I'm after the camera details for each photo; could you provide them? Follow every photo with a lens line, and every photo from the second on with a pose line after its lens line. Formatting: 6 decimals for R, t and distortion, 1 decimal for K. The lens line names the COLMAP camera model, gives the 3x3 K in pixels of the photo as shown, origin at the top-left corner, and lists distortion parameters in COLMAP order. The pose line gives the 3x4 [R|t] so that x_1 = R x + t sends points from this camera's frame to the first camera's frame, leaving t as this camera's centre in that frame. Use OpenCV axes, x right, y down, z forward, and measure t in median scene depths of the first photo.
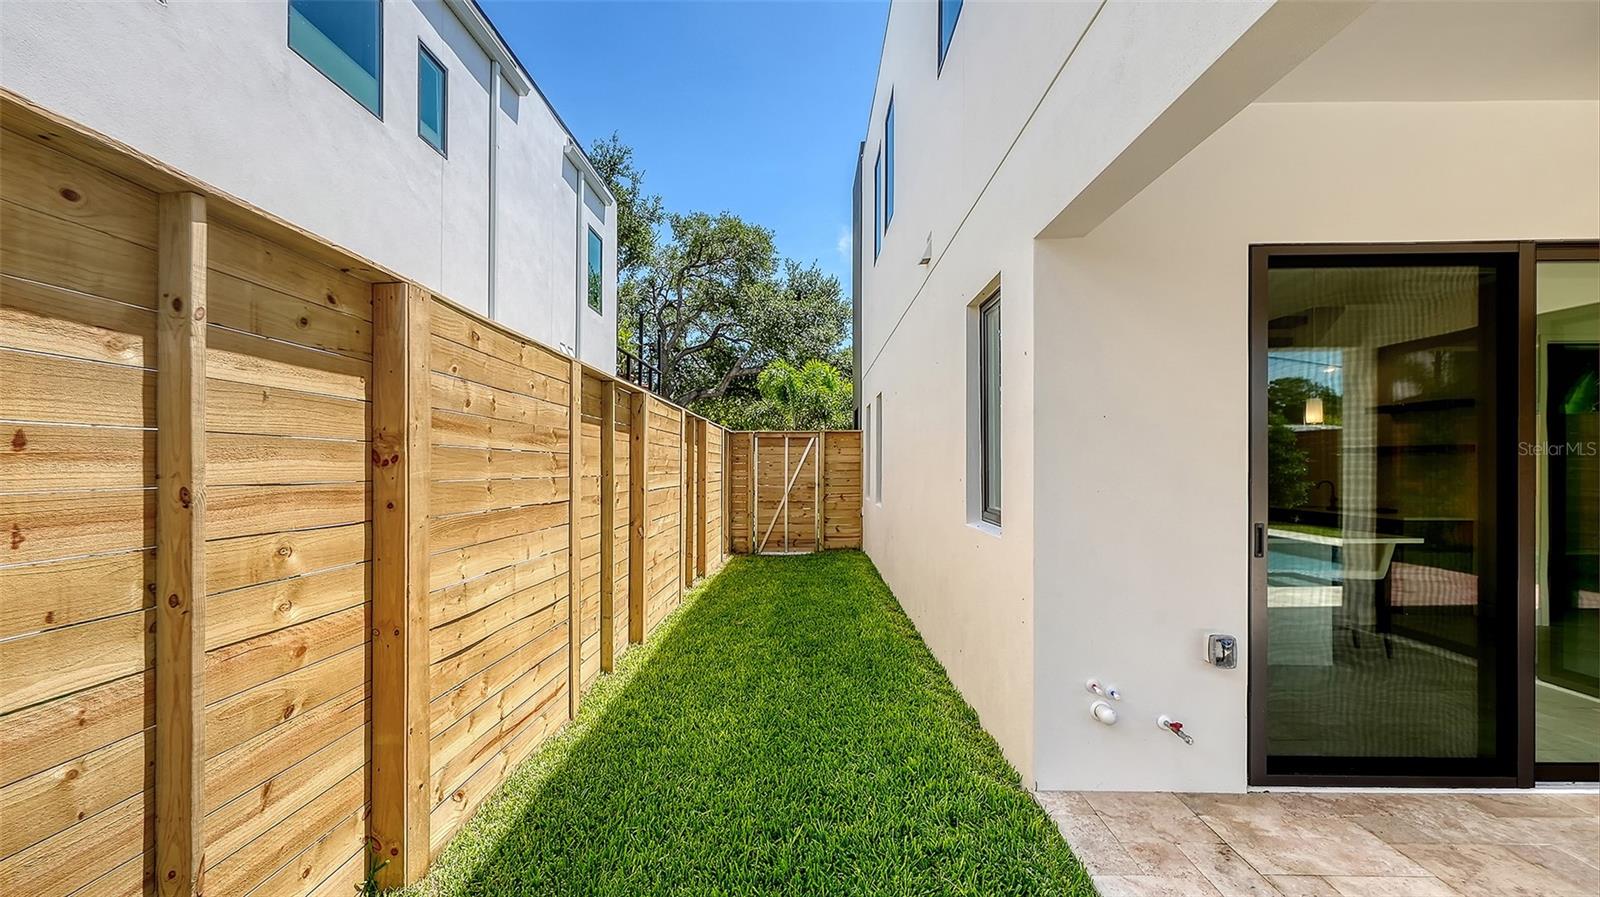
lens RADIAL K [[682.7, 0, 798.9], [0, 682.7, 459.8], [0, 0, 1]] dist [-0.000478, -0.000044]
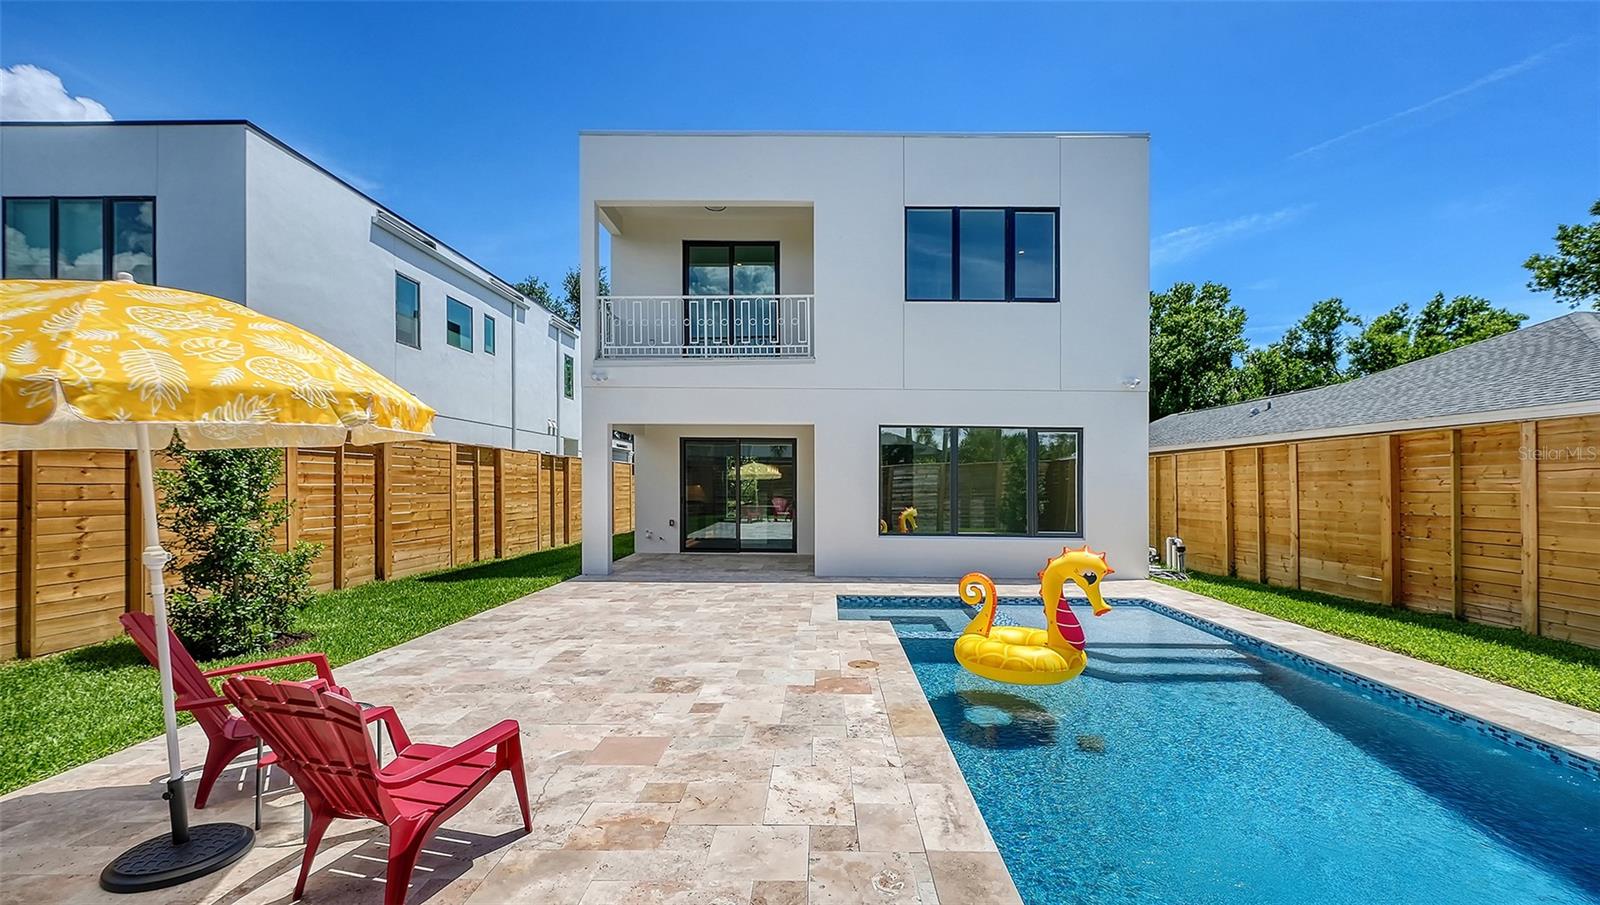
lens RADIAL K [[671.4, 0, 818.7], [0, 671.4, 486.3], [0, 0, 1]] dist [0.001225, 0.000146]
pose [[0.999815, 0.006748, 0.017994, 0.976706], [-0.006792, 0.999974, 0.002357, 0.003968], [-0.017977, -0.002479, 0.999835, -2.313017]]
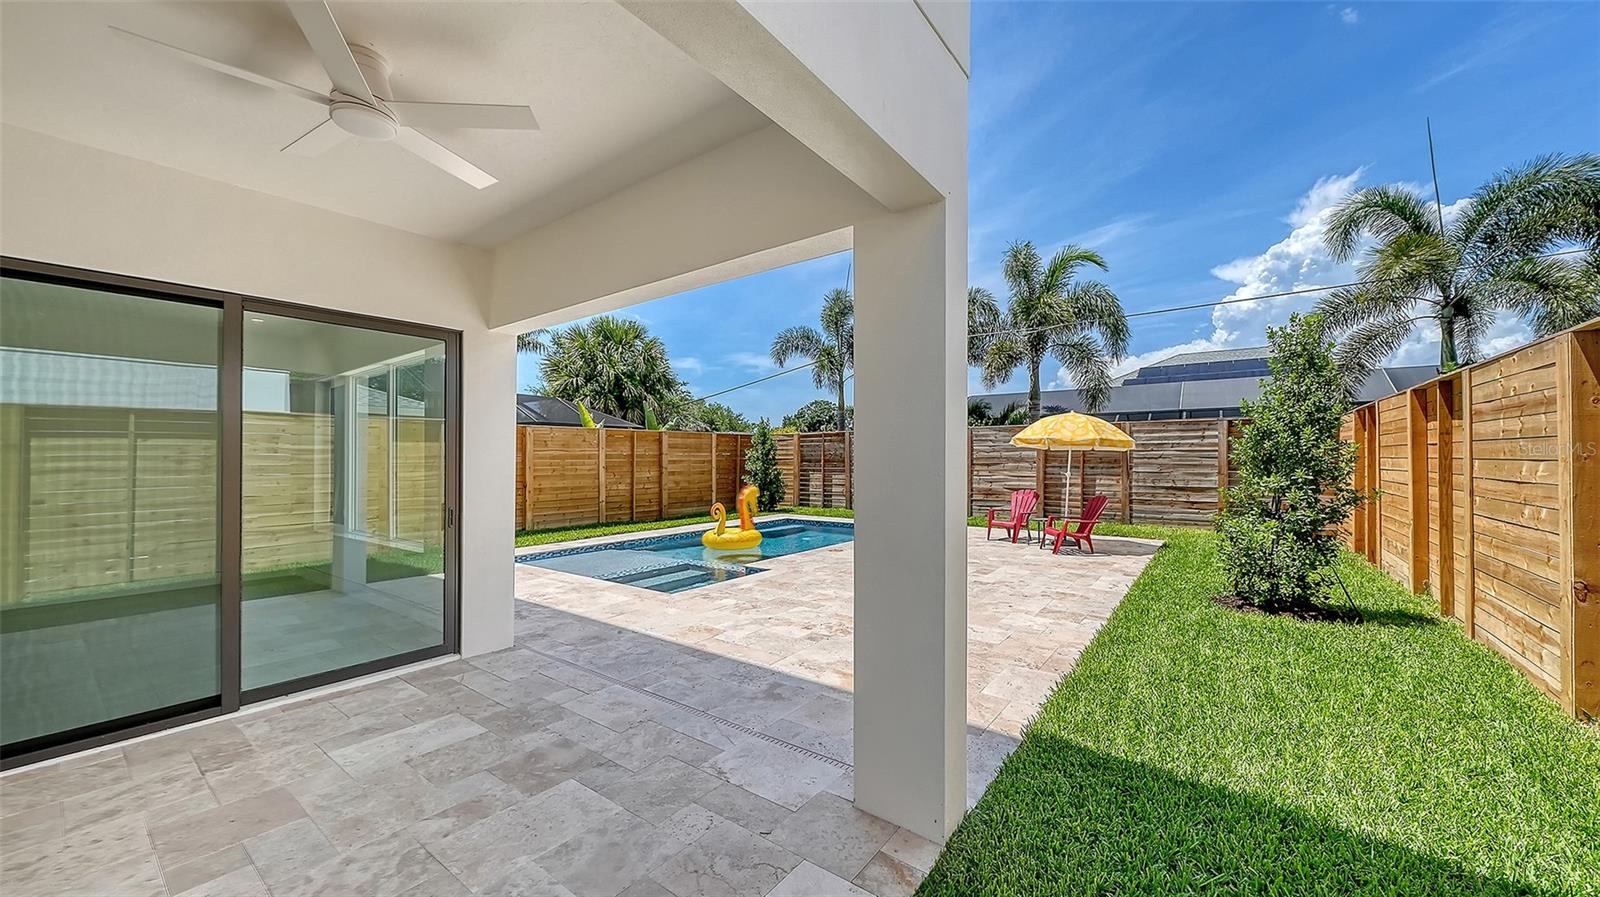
lens RADIAL K [[574.3, 0, 813.9], [0, 574.3, 451.7], [0, 0, 1]] dist [0.000782, 0.000010]
pose [[-0.821326, 0.009057, 0.570388, 0.033720], [0.003952, 0.999940, -0.010188, -0.001875], [-0.570446, -0.006113, -0.821313, 0.485072]]
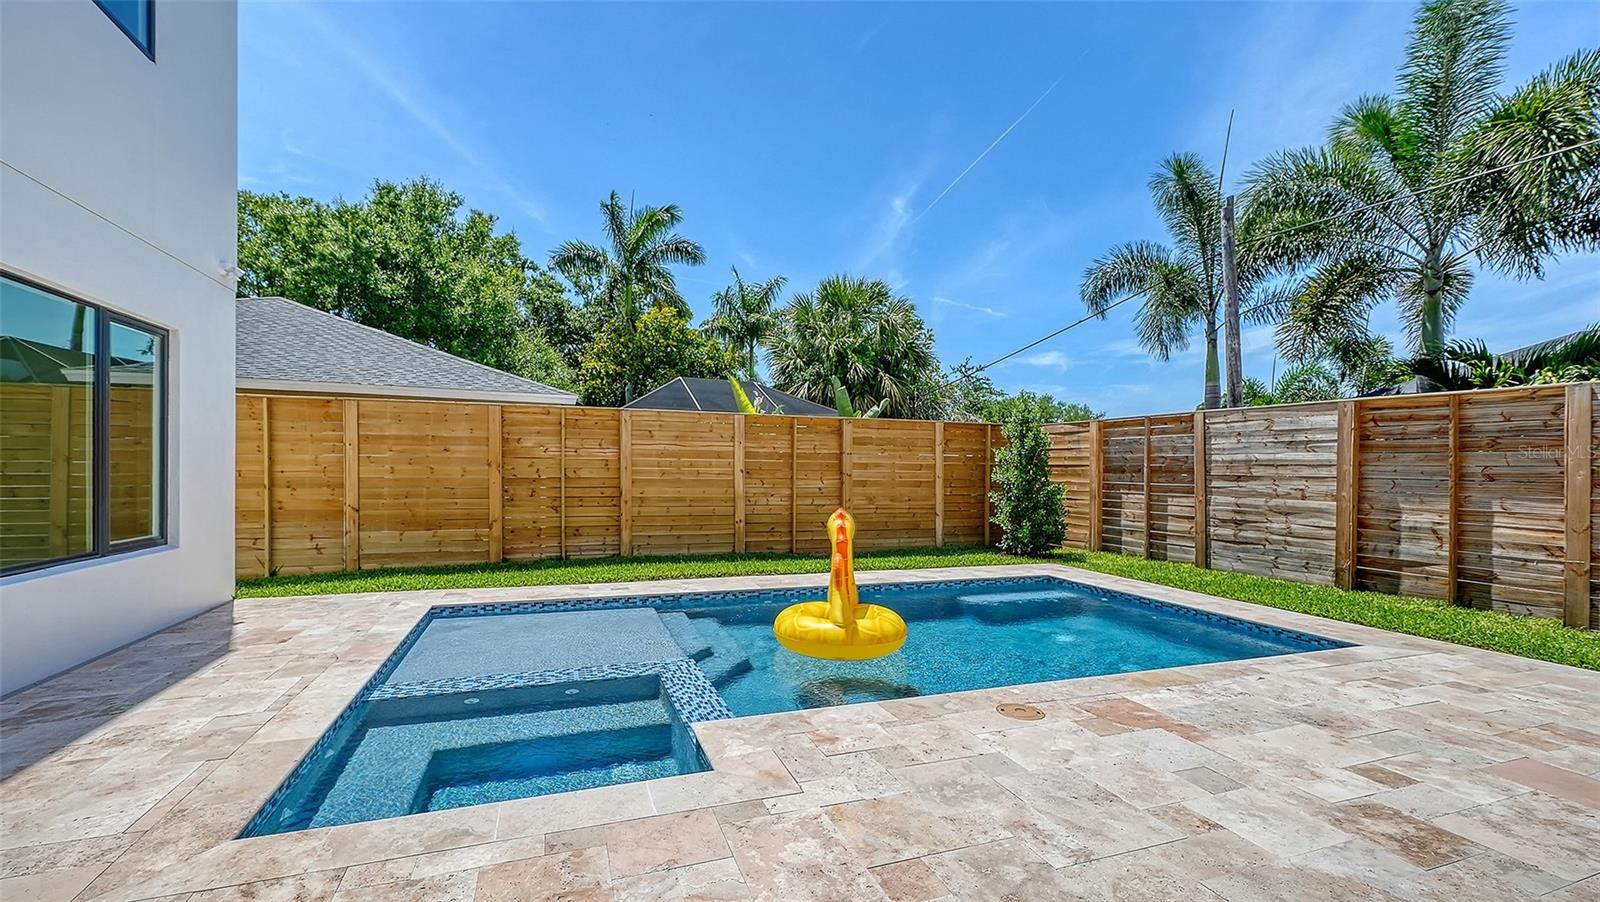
lens RADIAL K [[637.8, 0, 788.0], [0, 637.8, 468.2], [0, 0, 1]] dist [0.016318, -0.007597]
pose [[-0.355423, -0.006292, 0.934684, 0.471573], [-0.015738, 0.999876, 0.000747, 0.029369], [-0.934573, -0.014444, -0.355478, -0.636536]]
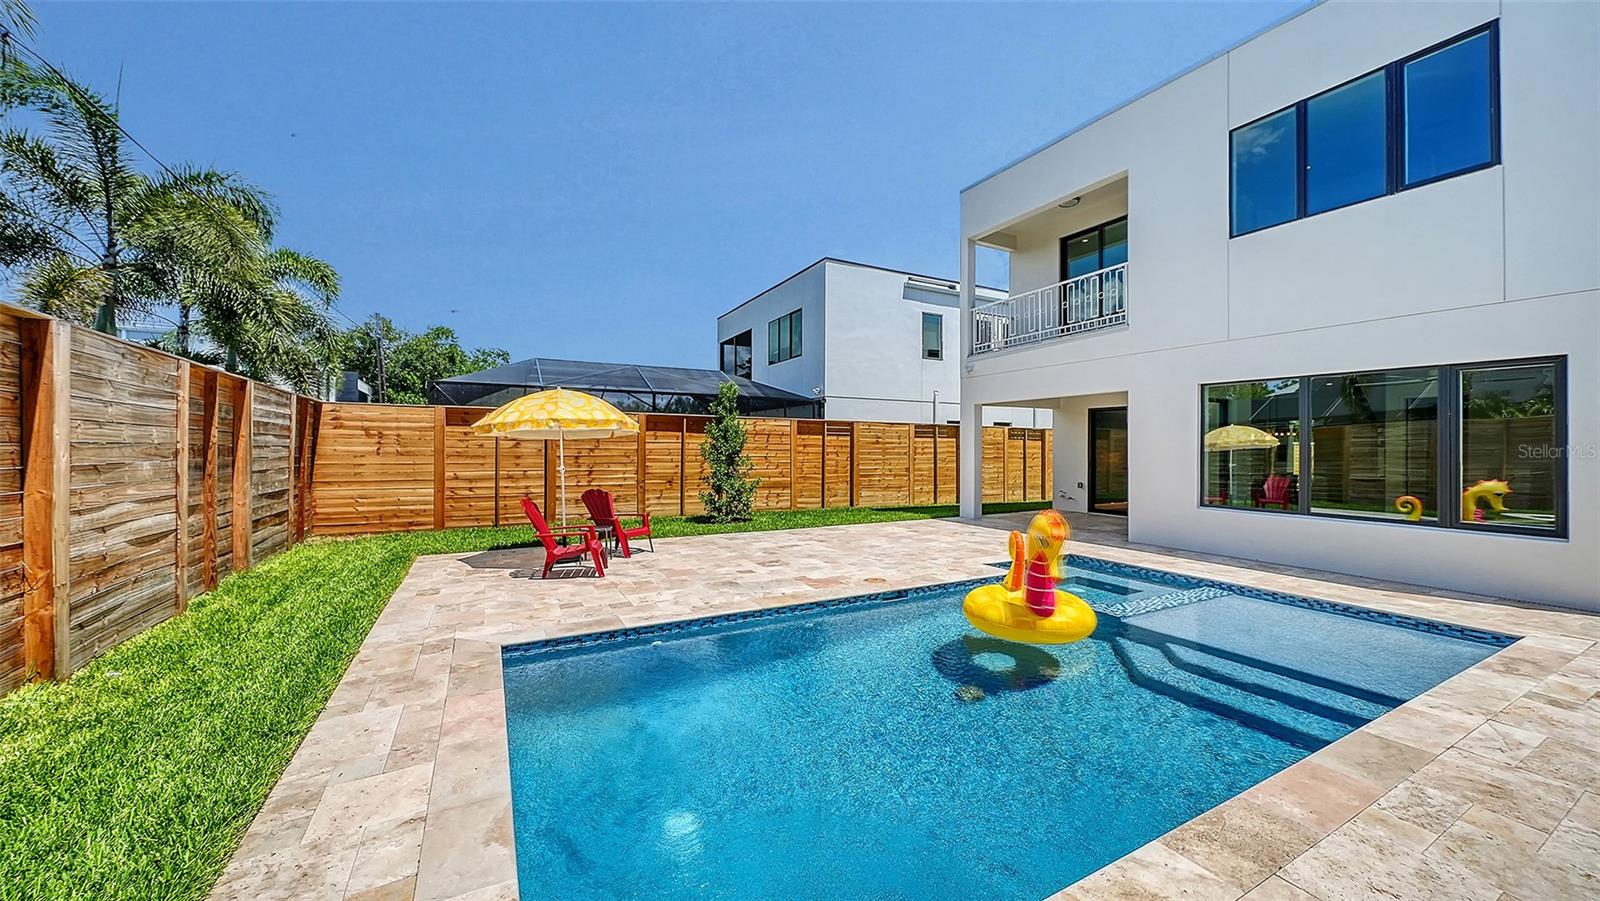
lens RADIAL K [[575.5, 0, 795.2], [0, 575.5, 444.2], [0, 0, 1]] dist [0.000168, -0.000124]
pose [[0.496407, -0.004414, -0.868079, 2.152979], [-0.005056, 0.999955, -0.007976, 0.004849], [0.868075, 0.008348, 0.496362, -1.993059]]
